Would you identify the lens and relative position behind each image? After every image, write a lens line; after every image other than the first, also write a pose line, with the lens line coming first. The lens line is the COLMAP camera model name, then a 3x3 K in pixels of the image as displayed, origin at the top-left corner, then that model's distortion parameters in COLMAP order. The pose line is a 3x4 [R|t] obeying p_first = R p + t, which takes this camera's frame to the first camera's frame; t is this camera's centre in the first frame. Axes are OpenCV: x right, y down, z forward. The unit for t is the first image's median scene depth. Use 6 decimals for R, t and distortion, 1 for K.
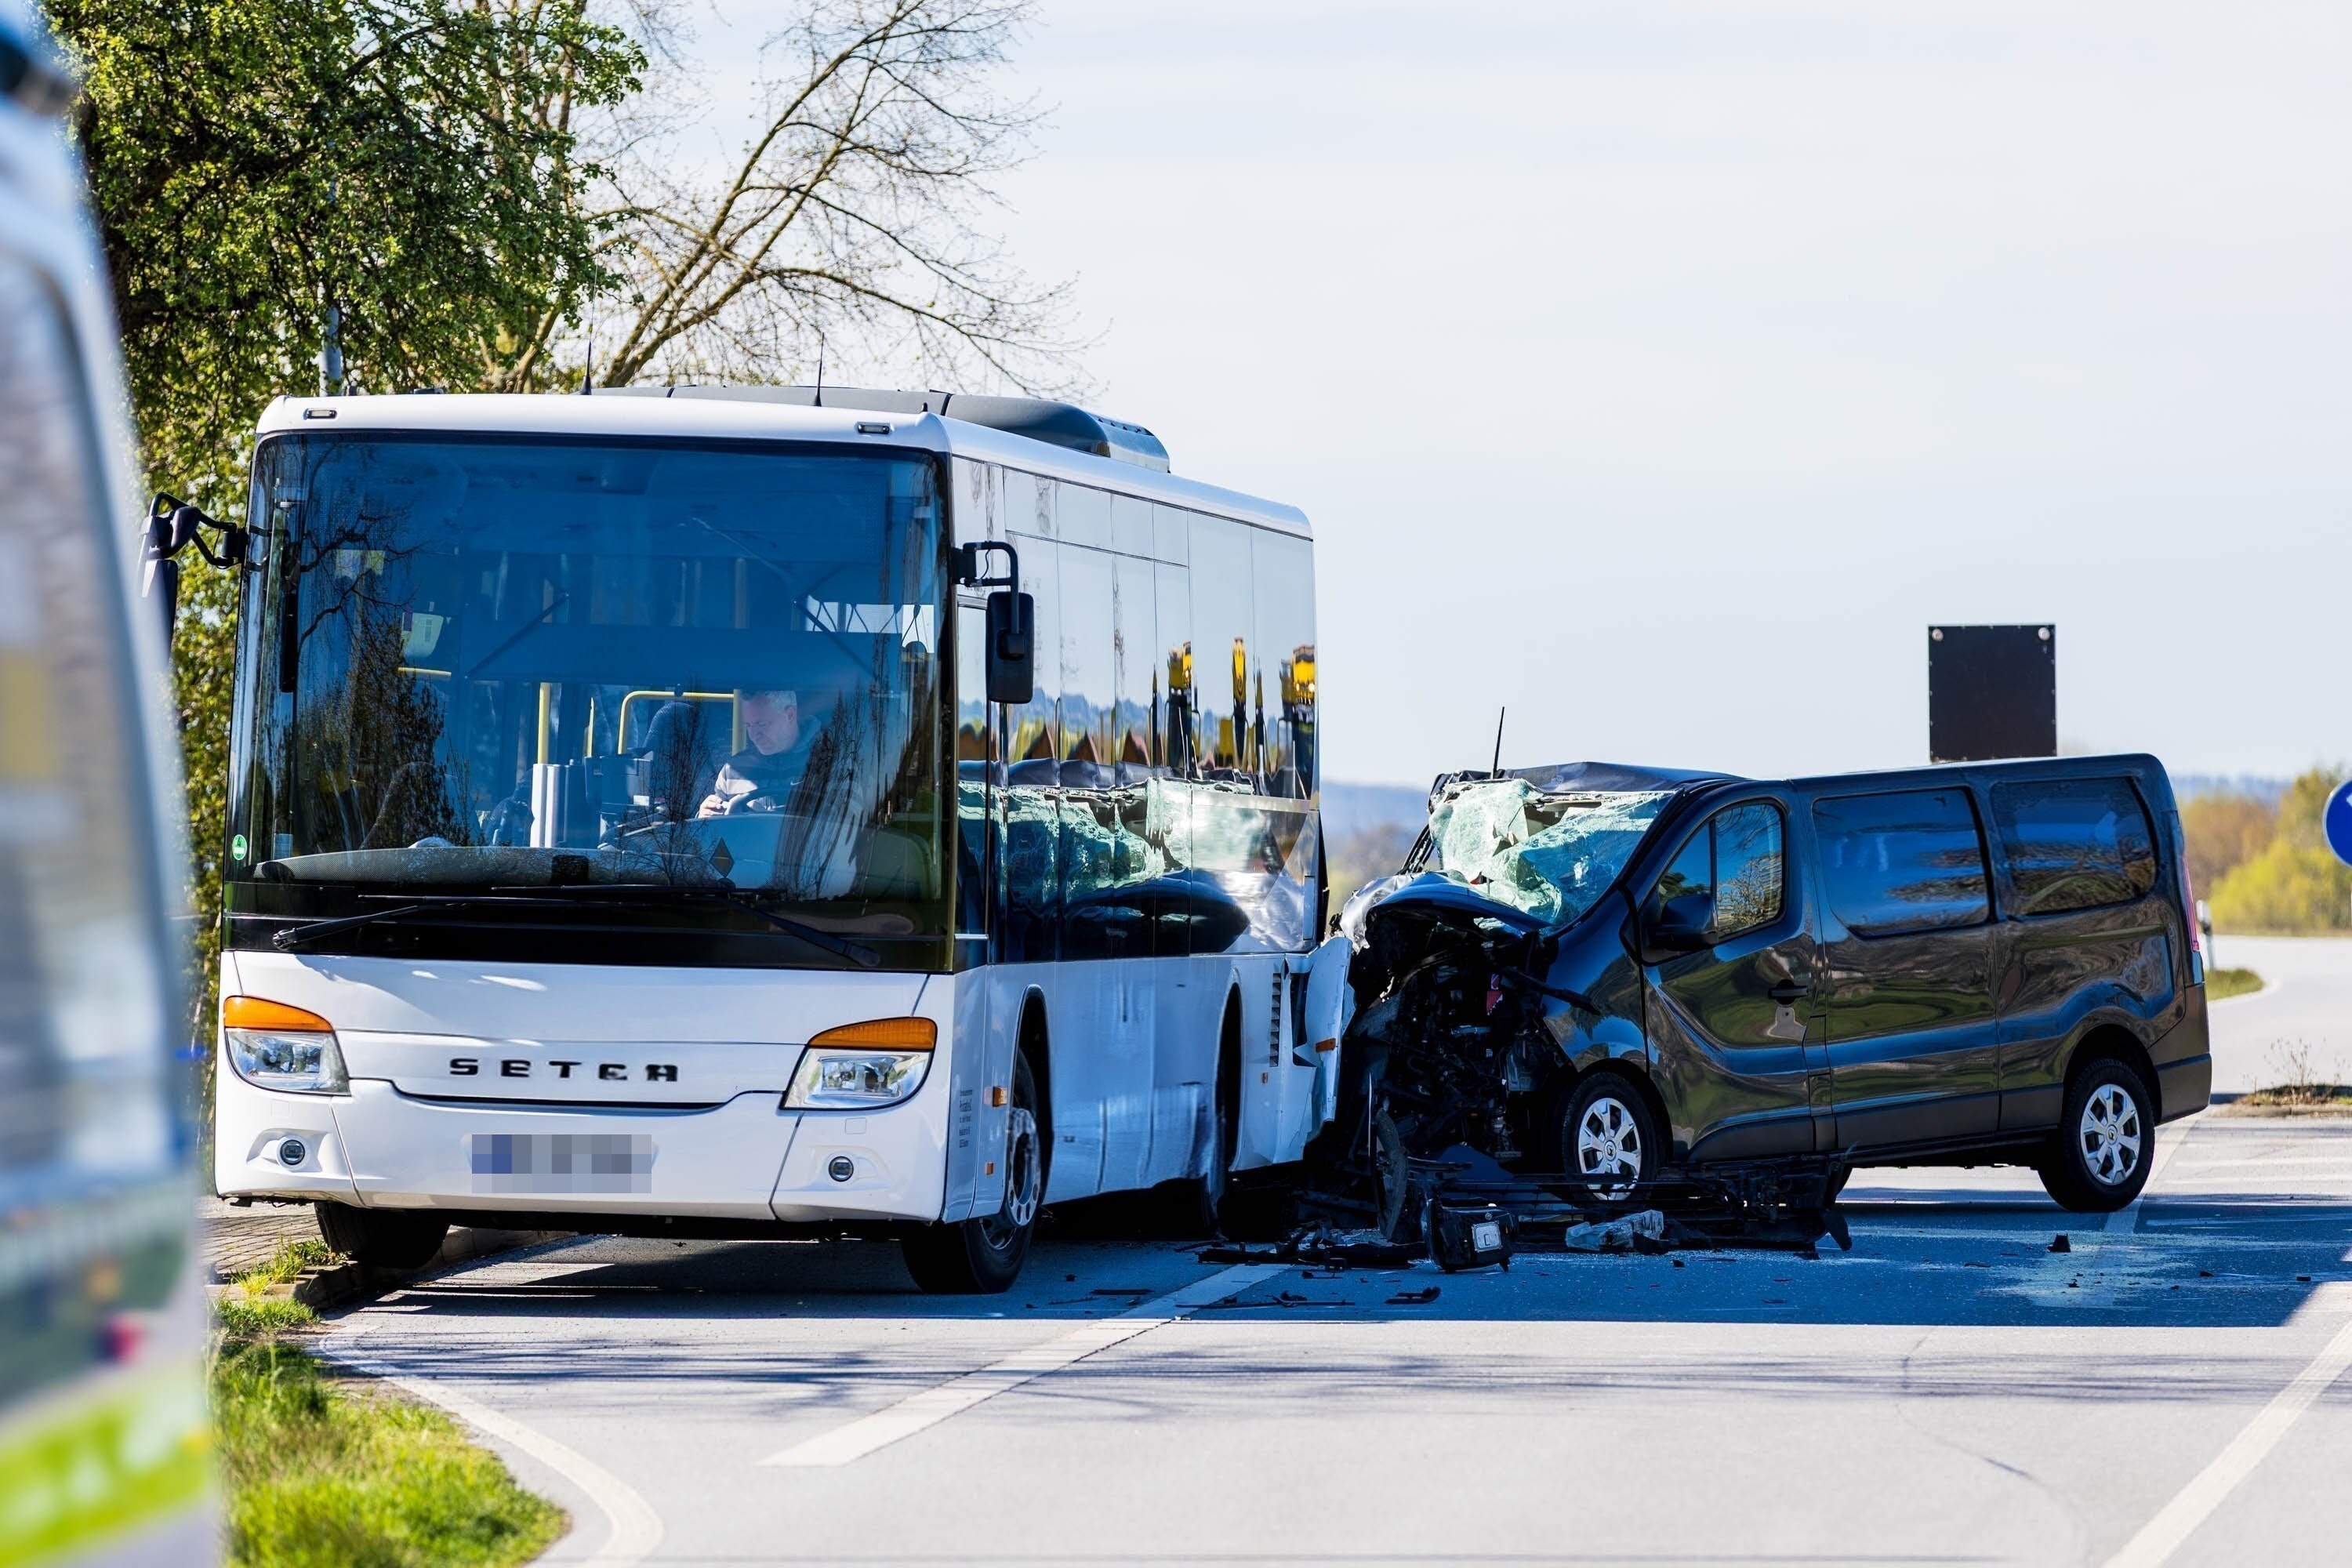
lens RADIAL K [[8558.9, 0, 1176.4], [0, 8558.9, 780.4], [0, 0, 1]] dist [-0.000214, 0.000000]
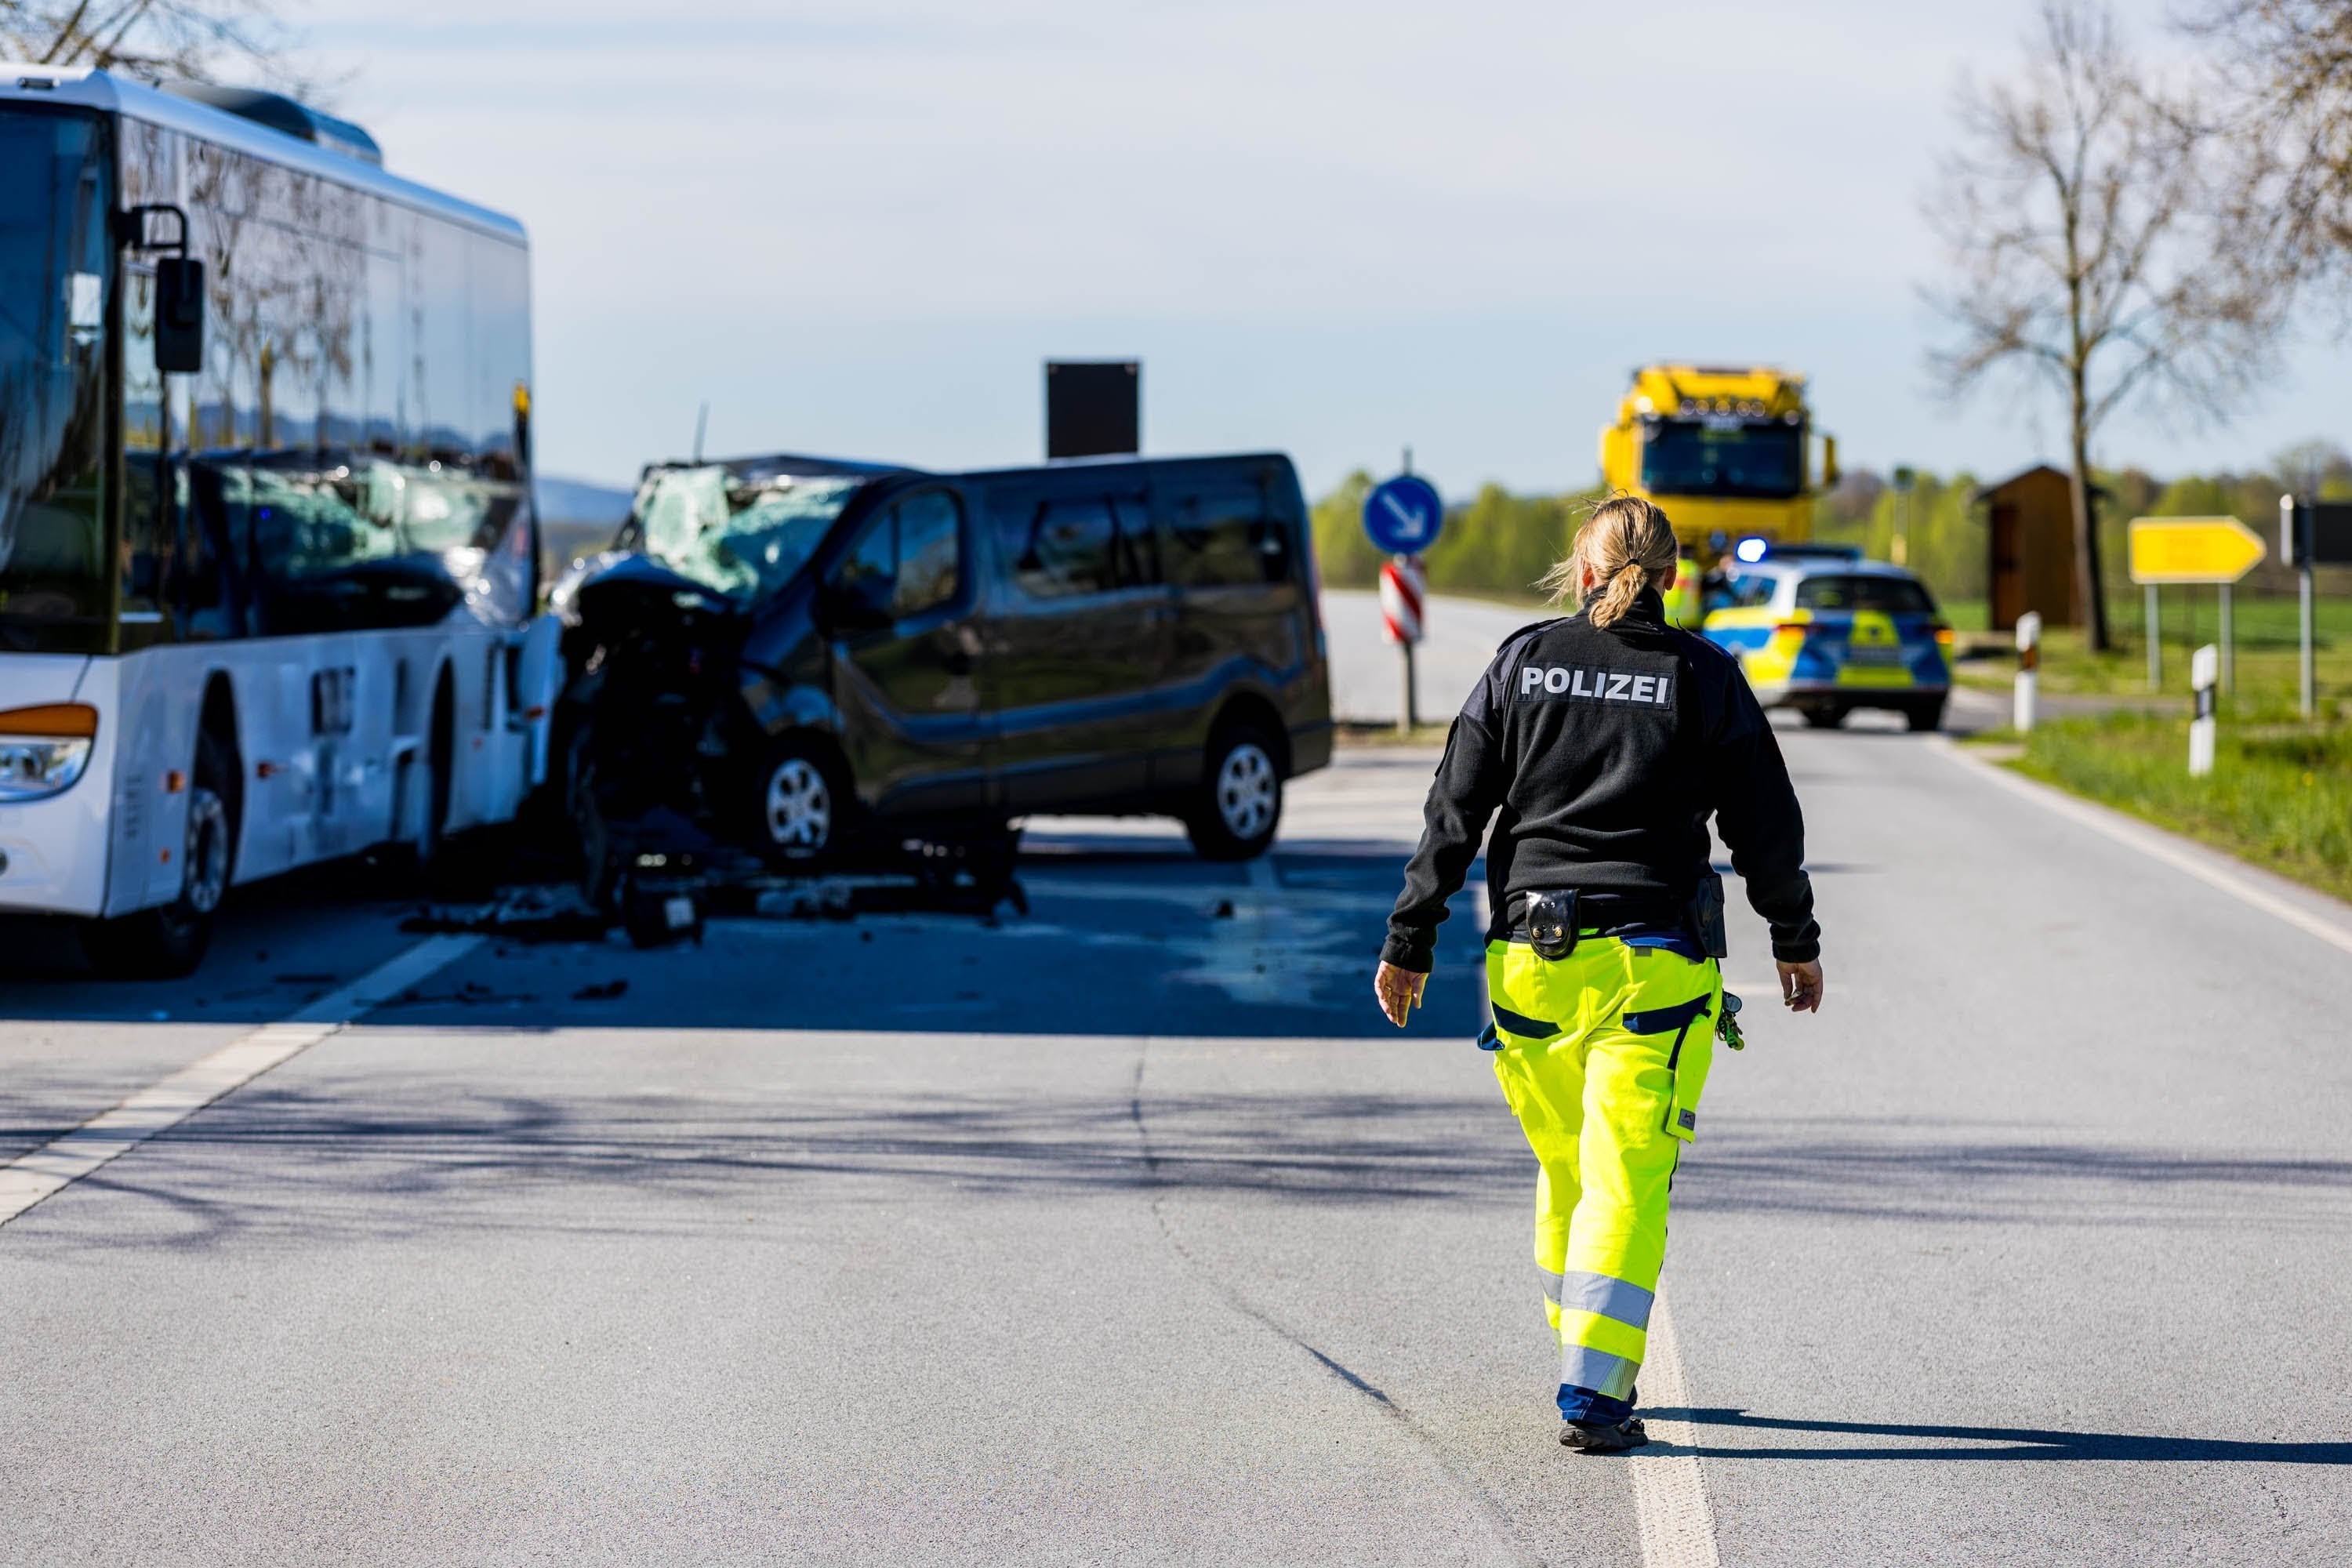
lens RADIAL K [[9255.8, 0, 1176.1], [0, 9255.8, 779.9], [0, 0, 1]] dist [-0.013273, 0.000000]
pose [[0.995878, 0.006138, 0.090496, -0.007235], [-0.009285, 0.999365, 0.034391, -0.001249], [-0.090227, -0.035090, 0.995303, -0.155903]]
